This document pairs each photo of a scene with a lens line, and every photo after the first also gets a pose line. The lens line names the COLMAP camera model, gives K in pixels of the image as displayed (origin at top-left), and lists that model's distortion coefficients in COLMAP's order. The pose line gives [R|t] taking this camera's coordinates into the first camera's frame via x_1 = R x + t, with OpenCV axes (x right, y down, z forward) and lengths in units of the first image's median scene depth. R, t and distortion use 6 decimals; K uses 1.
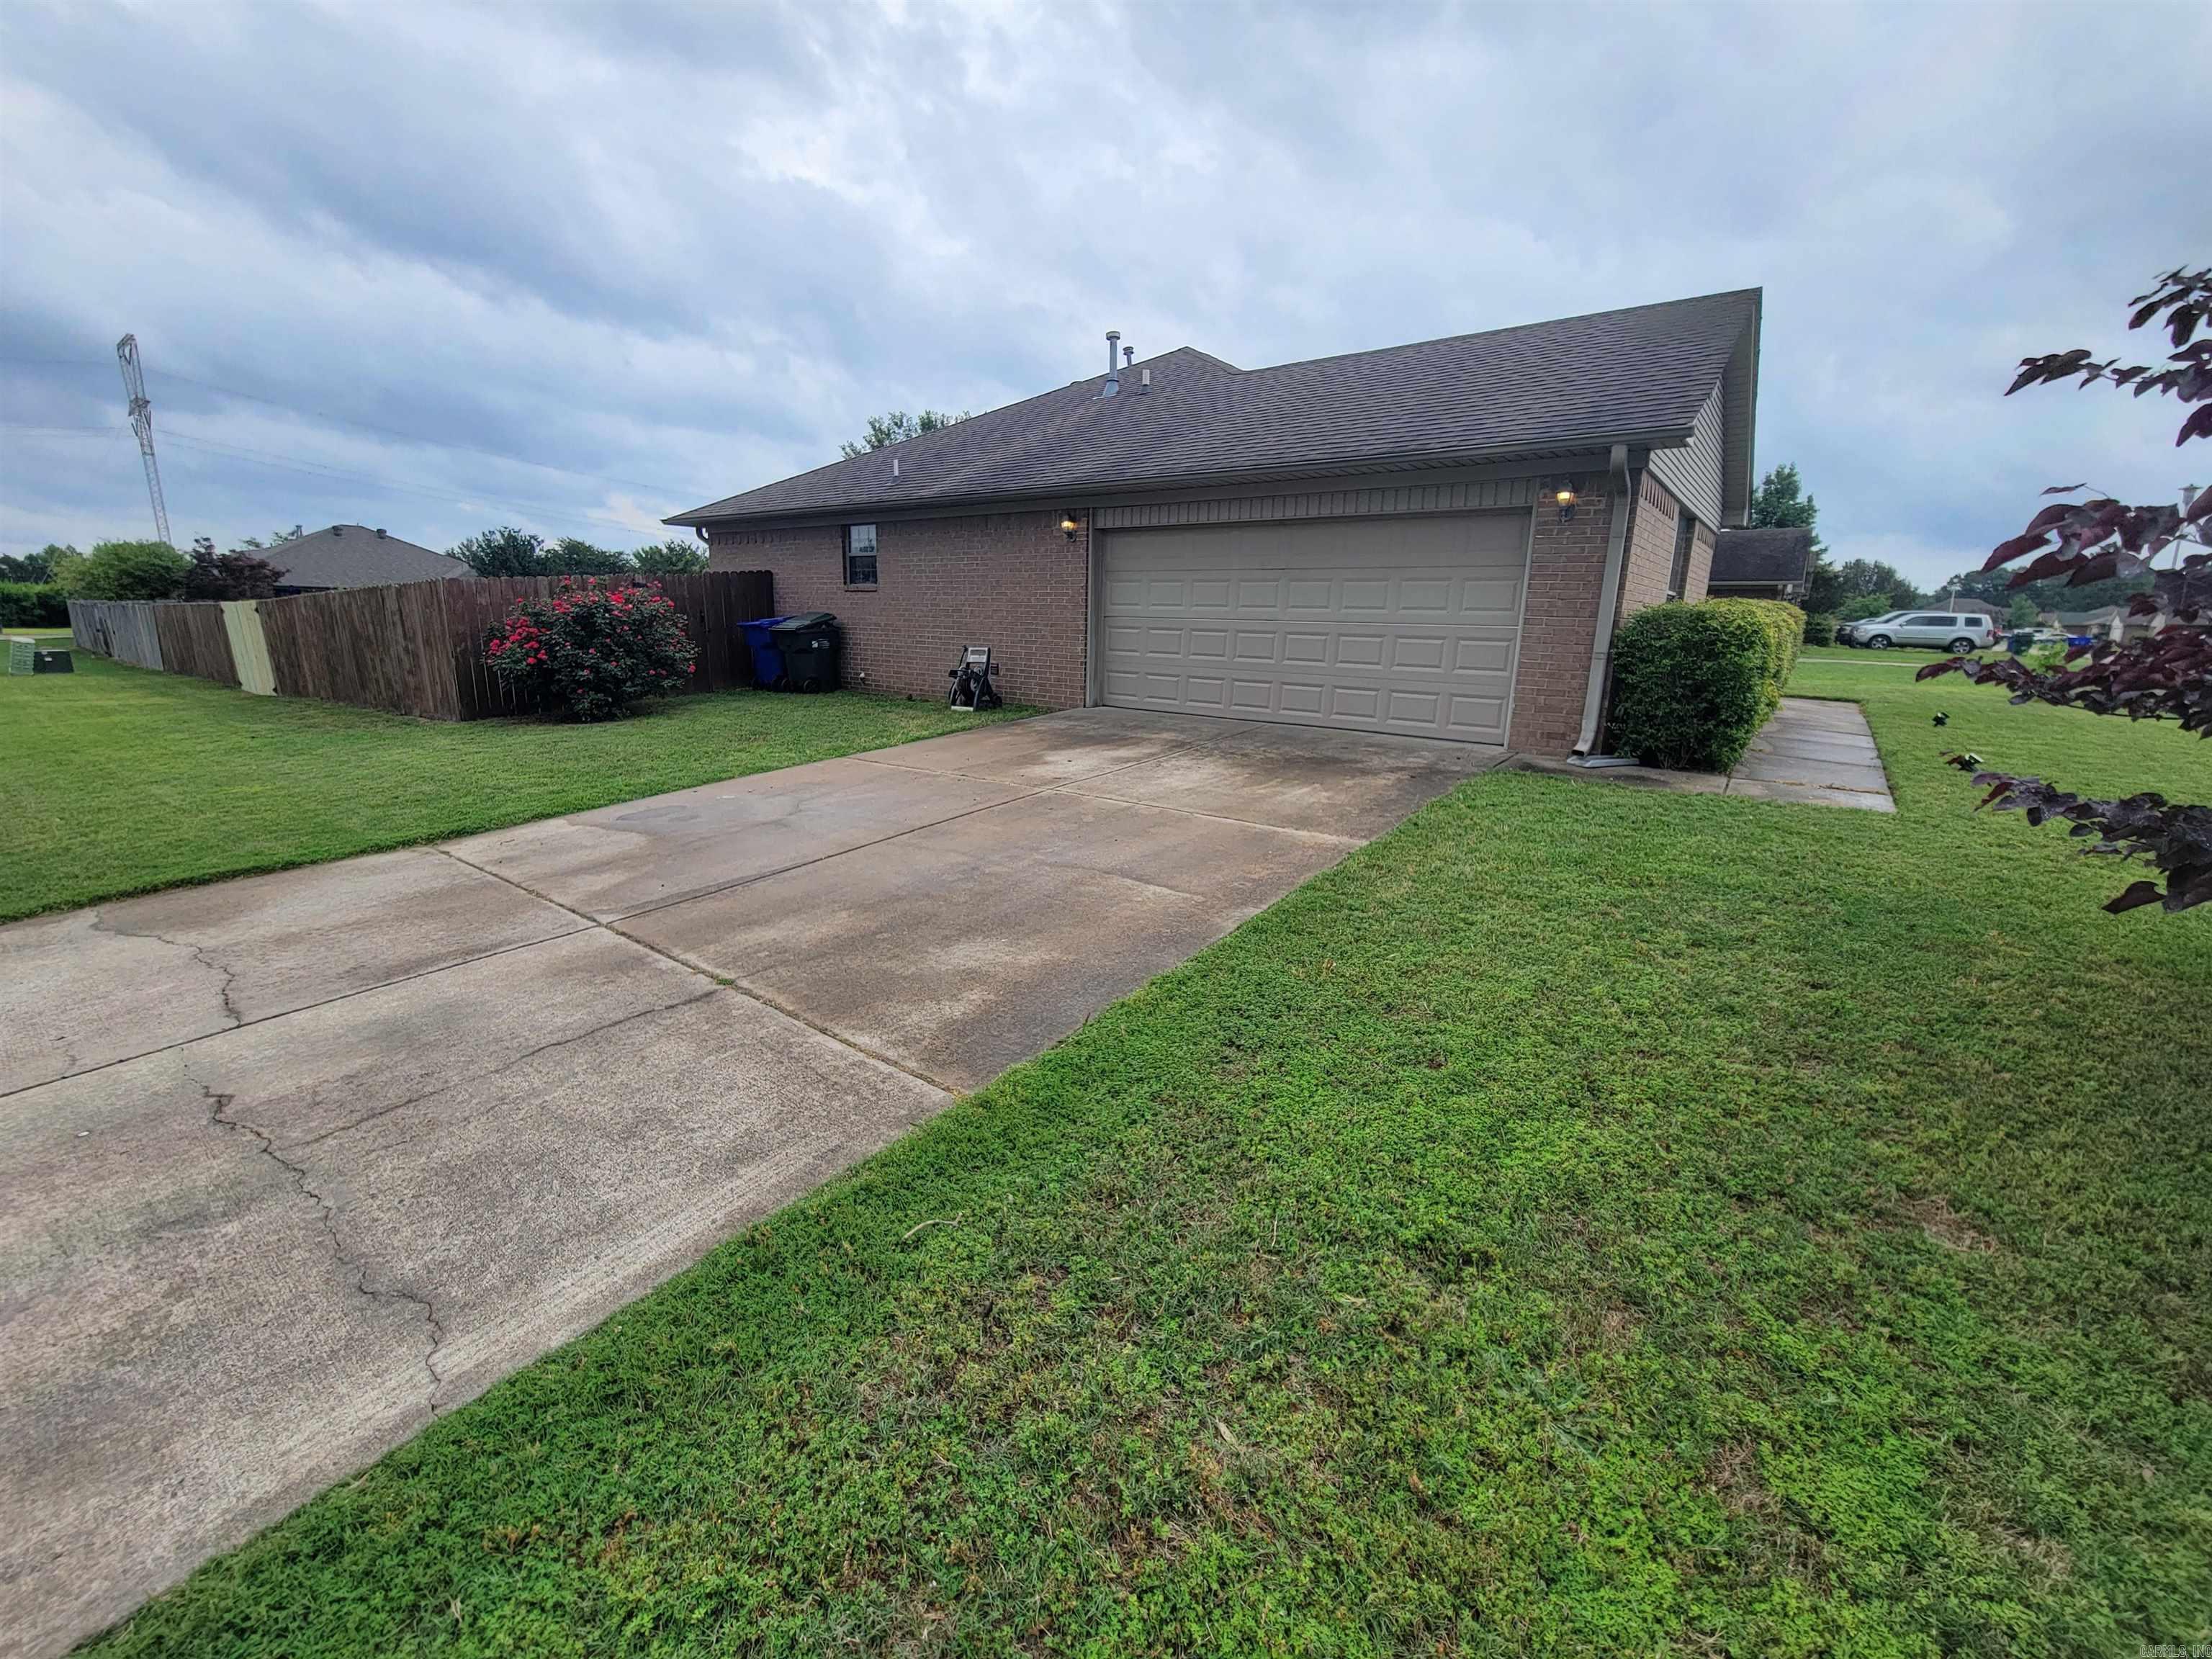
lens RADIAL K [[903.2, 0, 1111.2], [0, 903.2, 817.2], [0, 0, 1]] dist [-0.002817, 0.000329]
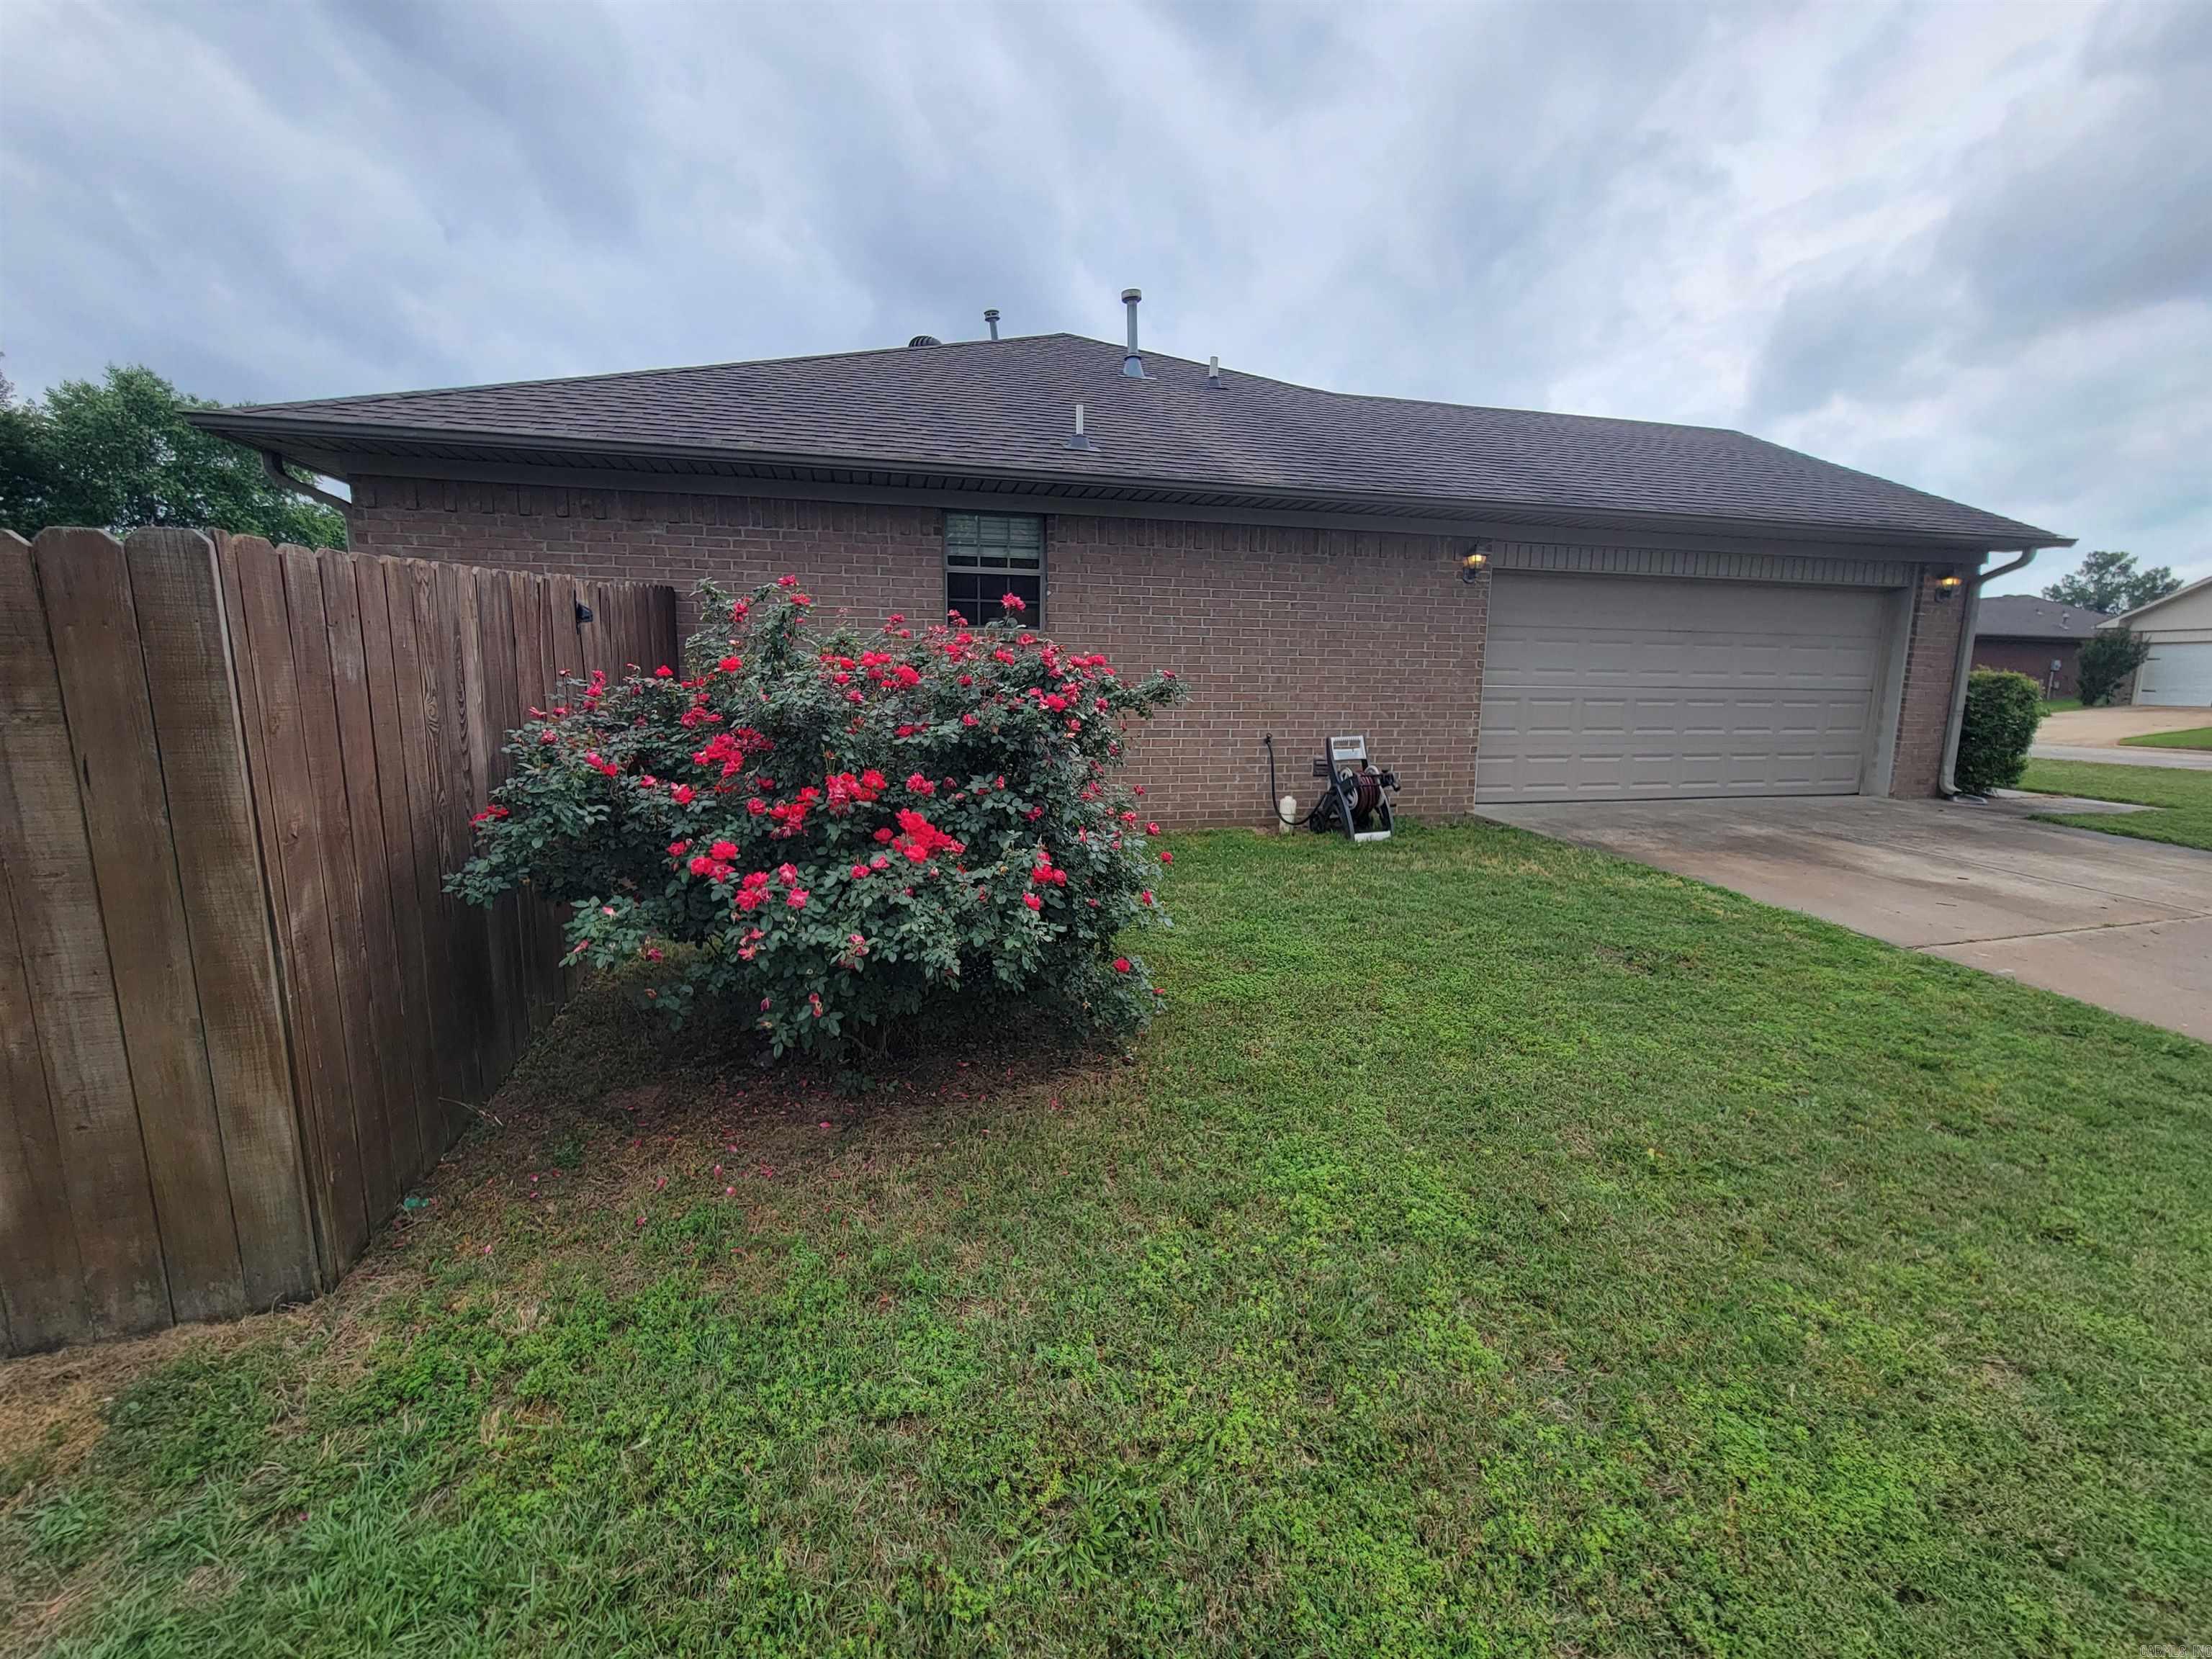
lens RADIAL K [[903.2, 0, 1113.7], [0, 903.2, 821.3], [0, 0, 1]] dist [-0.002817, 0.000329]
pose [[0.642382, -0.135652, 0.754284, -0.518986], [0.171834, 0.984646, 0.030739, -0.123778], [-0.746872, 0.109866, 0.655829, 0.497554]]
